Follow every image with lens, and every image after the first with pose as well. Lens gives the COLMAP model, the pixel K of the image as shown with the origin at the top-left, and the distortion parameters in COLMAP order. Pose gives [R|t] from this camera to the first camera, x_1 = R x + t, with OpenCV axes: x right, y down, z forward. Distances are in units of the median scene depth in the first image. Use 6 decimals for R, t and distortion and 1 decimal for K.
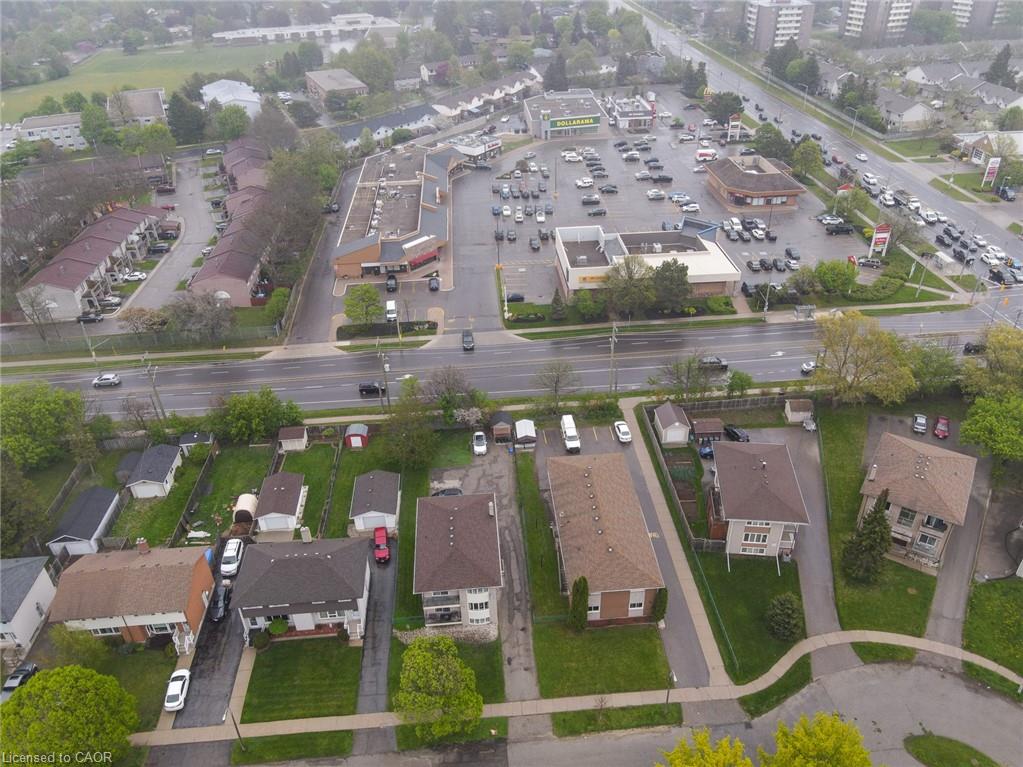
lens RADIAL K [[751.0, 0, 514.3], [0, 751.0, 381.0], [0, 0, 1]] dist [0.008958, 0.007087]
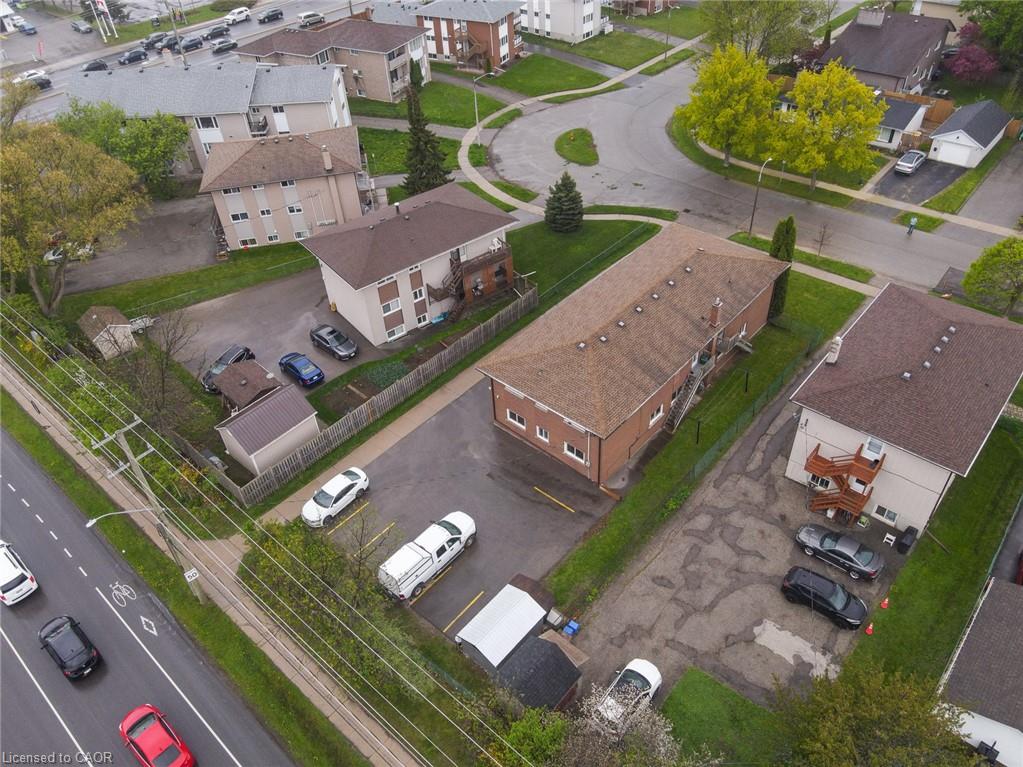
lens RADIAL K [[751.0, 0, 514.3], [0, 751.0, 381.0], [0, 0, 1]] dist [0.008958, 0.007087]
pose [[-0.700920, -0.423850, 0.573640, -0.181996], [0.434431, 0.384161, 0.814672, -0.337163], [-0.565669, 0.820227, -0.085132, 1.206996]]
